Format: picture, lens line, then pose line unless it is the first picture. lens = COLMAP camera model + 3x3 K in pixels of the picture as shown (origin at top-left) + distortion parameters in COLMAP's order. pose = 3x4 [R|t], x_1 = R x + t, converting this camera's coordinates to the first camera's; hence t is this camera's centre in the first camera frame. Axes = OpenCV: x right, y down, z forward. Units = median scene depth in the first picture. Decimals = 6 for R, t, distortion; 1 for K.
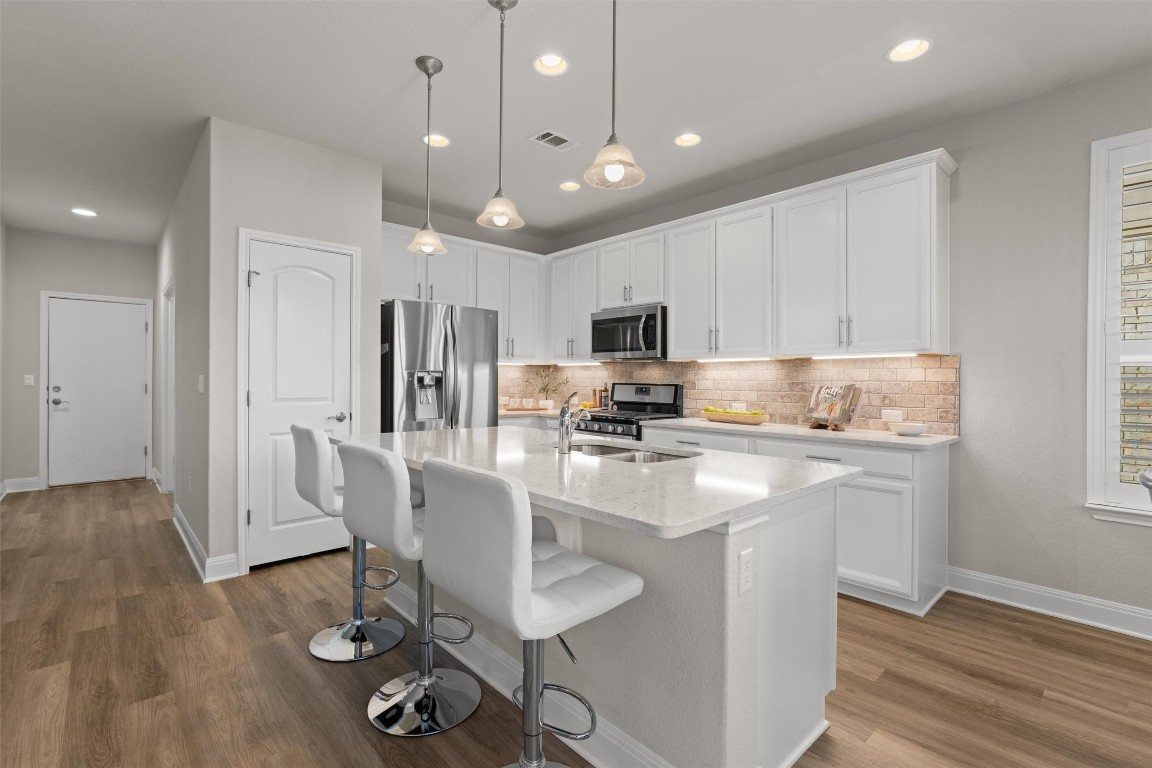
lens RADIAL K [[522.3, 0, 588.1], [0, 522.3, 381.0], [0, 0, 1]] dist [-0.004903, 0.003411]
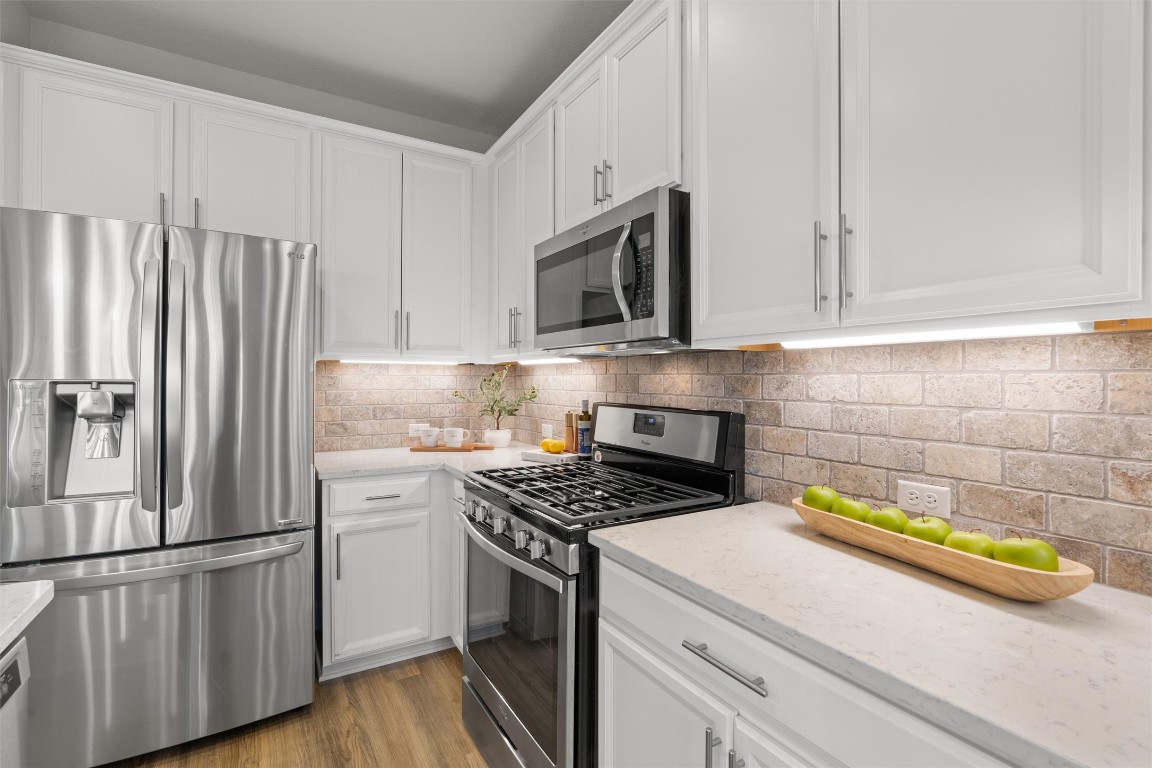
lens RADIAL K [[522.3, 0, 582.4], [0, 522.3, 378.6], [0, 0, 1]] dist [-0.004903, 0.003411]
pose [[0.976933, -0.005567, -0.213473, 0.148487], [0.004817, 0.999980, -0.004037, -0.015907], [0.213491, 0.002916, 0.976941, 0.614115]]
